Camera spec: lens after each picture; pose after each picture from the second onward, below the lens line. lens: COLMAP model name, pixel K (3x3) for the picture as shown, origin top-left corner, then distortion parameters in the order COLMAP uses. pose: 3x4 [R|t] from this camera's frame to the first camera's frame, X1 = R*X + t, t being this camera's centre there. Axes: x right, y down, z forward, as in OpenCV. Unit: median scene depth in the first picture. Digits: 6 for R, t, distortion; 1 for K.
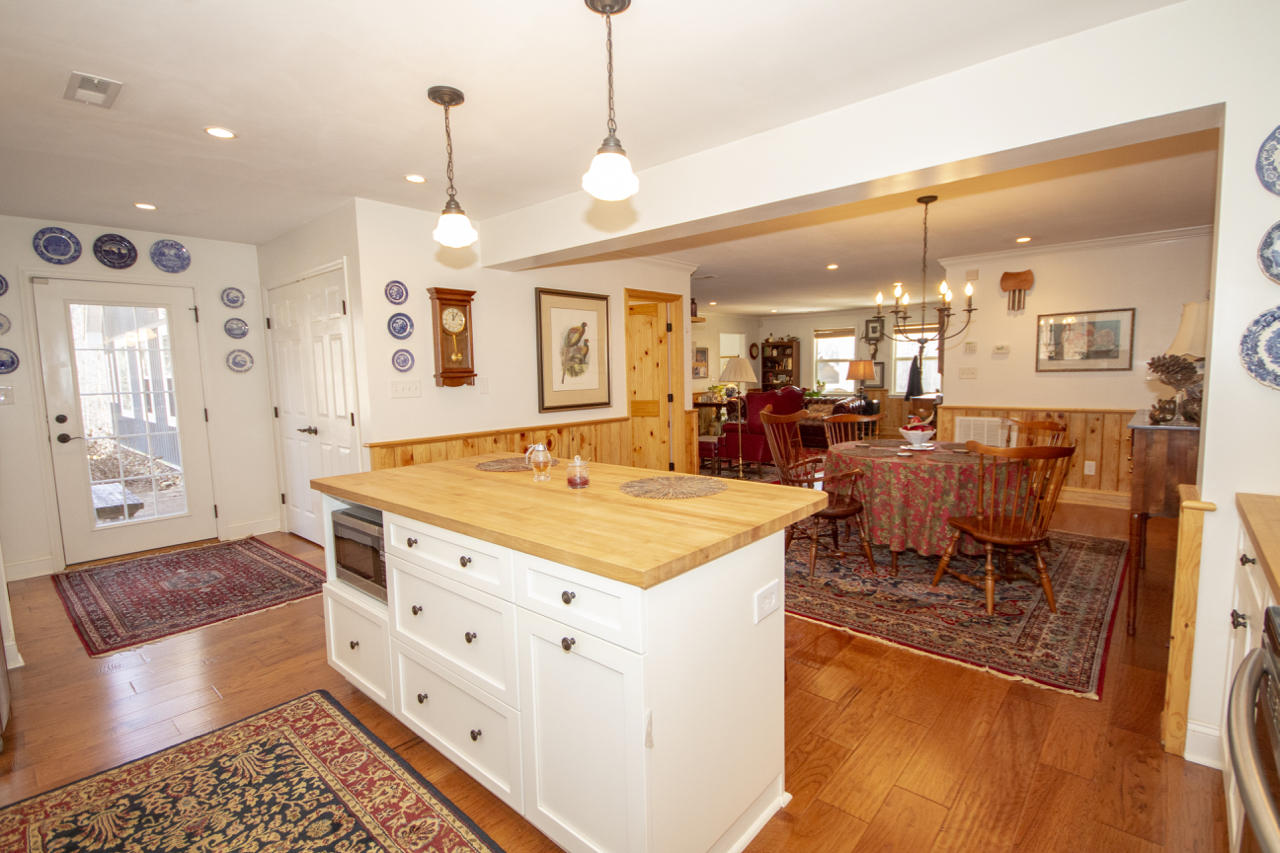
lens RADIAL K [[592.2, 0, 633.6], [0, 592.2, 427.4], [0, 0, 1]] dist [0.001470, 0.001093]
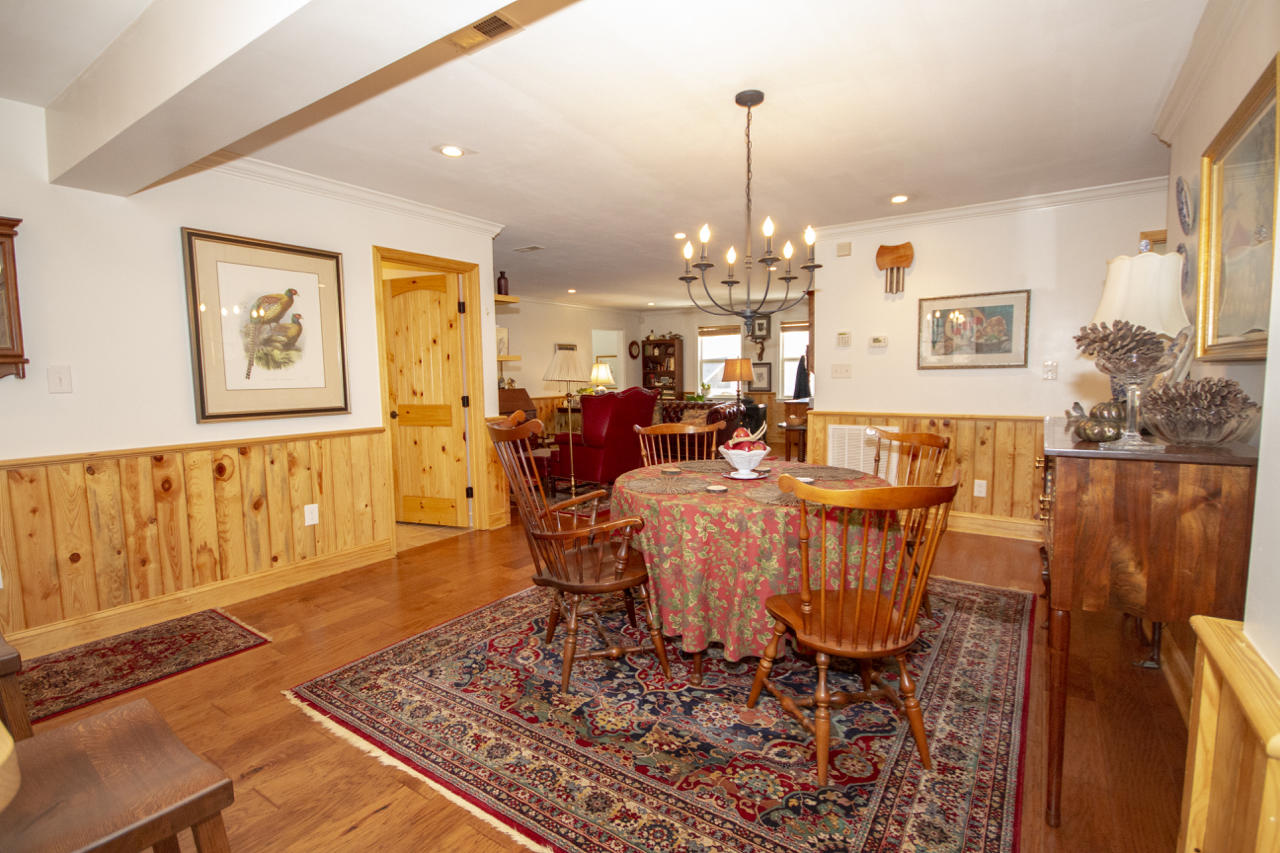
lens RADIAL K [[592.2, 0, 631.0], [0, 592.2, 428.4], [0, 0, 1]] dist [0.001470, 0.001093]
pose [[0.992129, -0.005013, 0.125117, 0.222767], [0.005785, 0.999966, -0.005806, -0.012299], [-0.125084, 0.006484, 0.992125, 0.291693]]
